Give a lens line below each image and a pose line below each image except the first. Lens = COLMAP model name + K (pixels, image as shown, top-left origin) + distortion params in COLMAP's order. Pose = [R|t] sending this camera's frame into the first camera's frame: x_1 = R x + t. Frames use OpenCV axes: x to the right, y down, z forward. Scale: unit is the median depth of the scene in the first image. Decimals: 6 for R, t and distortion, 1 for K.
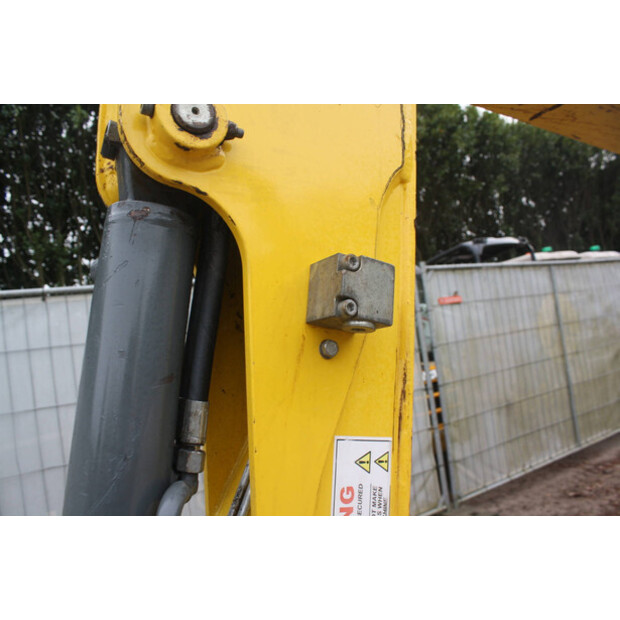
lens RADIAL K [[522.0, 0, 309.9], [0, 522.0, 316.3], [0, 0, 1]] dist [-0.170325, 0.158753]
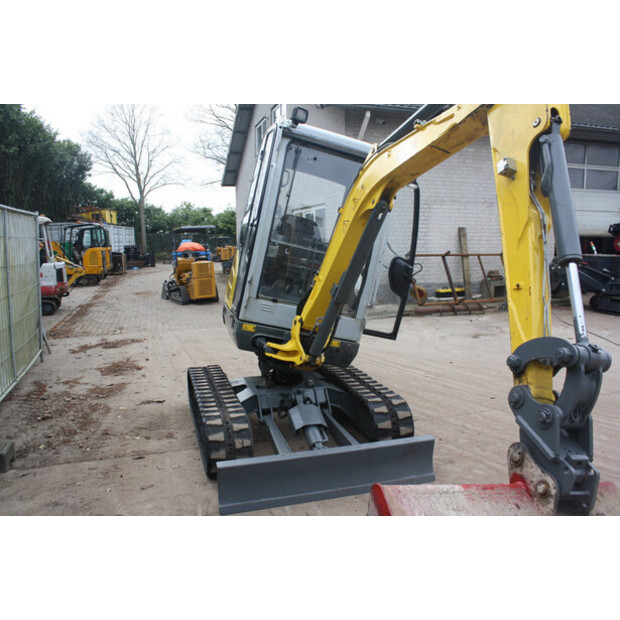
lens RADIAL K [[522.0, 0, 309.9], [0, 522.0, 316.3], [0, 0, 1]] dist [-0.170325, 0.158753]
pose [[0.217124, 0.007870, 0.976112, -0.455420], [-0.103123, 0.994557, 0.014920, 0.043560], [-0.970682, -0.103899, 0.216753, 0.171579]]
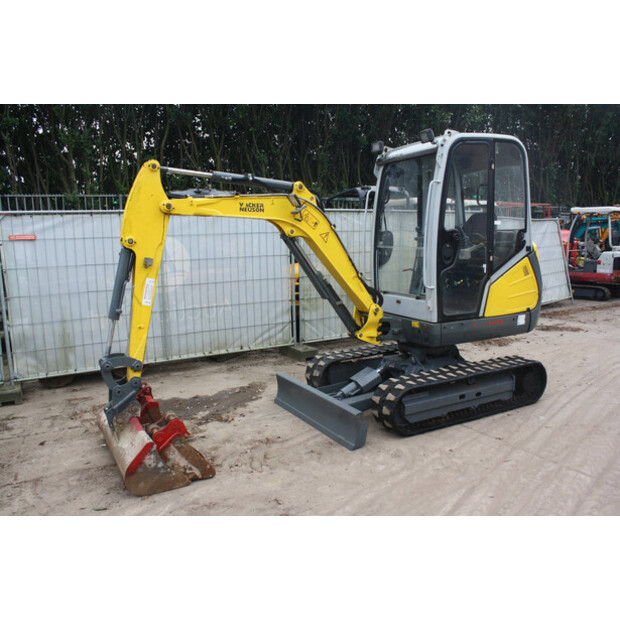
lens RADIAL K [[522.0, 0, 309.9], [0, 522.0, 316.3], [0, 0, 1]] dist [-0.170325, 0.158753]
pose [[0.991190, 0.132414, 0.002954, 0.283375], [-0.129514, 0.964328, 0.230864, -0.148466], [0.027721, -0.229213, 0.972981, -0.743559]]
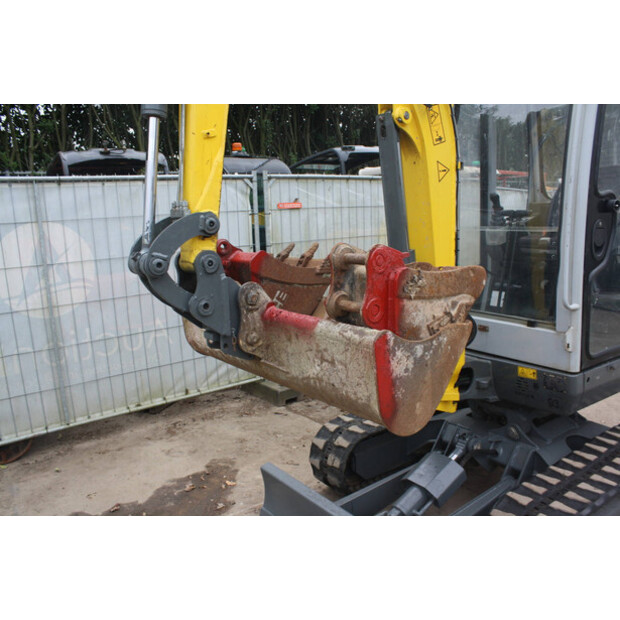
lens RADIAL K [[522.0, 0, 309.9], [0, 522.0, 316.3], [0, 0, 1]] dist [-0.170325, 0.158753]
pose [[0.987859, 0.082067, 0.131905, 0.183738], [-0.112696, 0.962987, 0.244858, -0.080774], [-0.106928, -0.256751, 0.960544, -0.169199]]
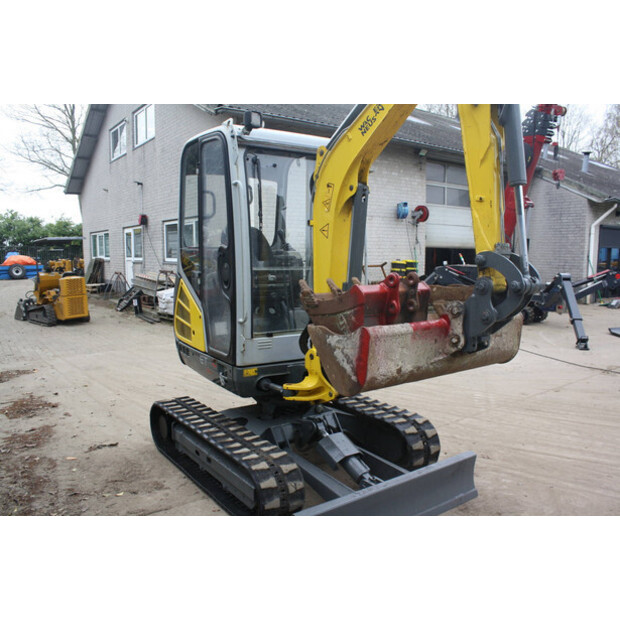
lens RADIAL K [[522.0, 0, 309.9], [0, 522.0, 316.3], [0, 0, 1]] dist [-0.170325, 0.158753]
pose [[-0.104496, 0.027312, 0.994150, -0.398491], [-0.060577, 0.997592, -0.033774, 0.053738], [-0.992679, -0.063752, -0.102590, 0.498629]]
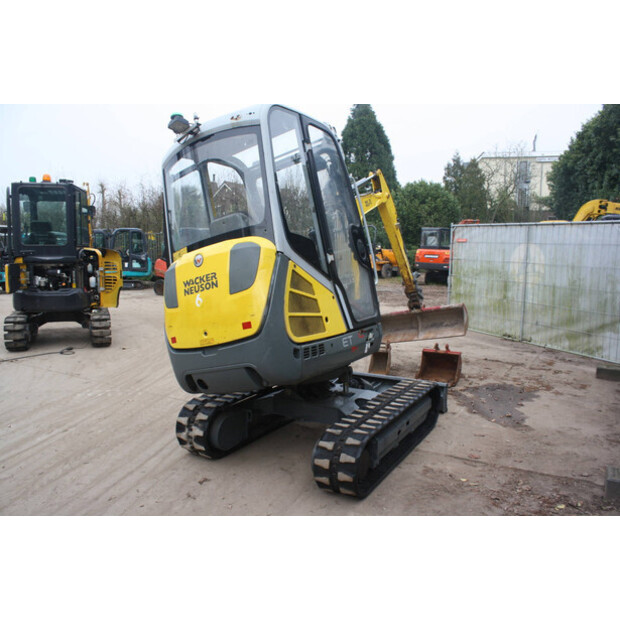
lens RADIAL K [[522.0, 0, 309.9], [0, 522.0, 316.3], [0, 0, 1]] dist [-0.170325, 0.158753]
pose [[-0.850392, 0.215403, -0.480037, 1.051641], [0.165874, 0.975589, 0.143920, -0.103342], [0.499319, 0.042763, -0.865362, 1.315309]]
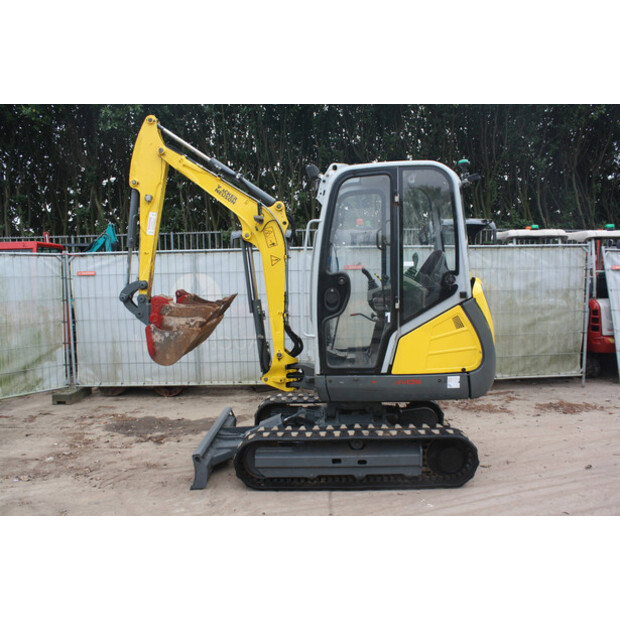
lens RADIAL K [[530.7, 0, 315.4], [0, 530.7, 312.7], [0, 0, 1]] dist [-0.169361, 0.159802]
pose [[0.858830, 0.177236, -0.480624, 1.006227], [-0.075161, 0.971683, 0.224015, -0.259889], [0.506717, -0.156266, 0.847832, -0.527584]]
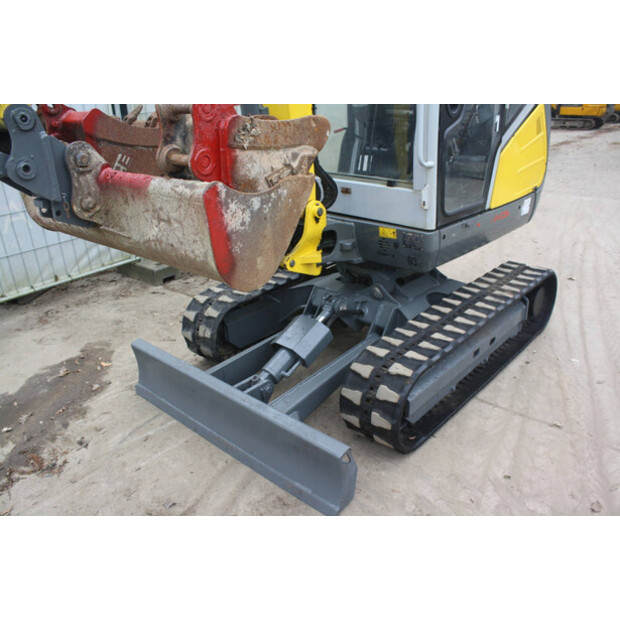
lens RADIAL K [[522.0, 0, 309.9], [0, 522.0, 316.3], [0, 0, 1]] dist [-0.170325, 0.158753]
pose [[0.942742, -0.025400, 0.332554, 0.223753], [-0.128538, 0.892403, 0.432546, -0.066079], [-0.307758, -0.450525, 0.838041, -0.175079]]
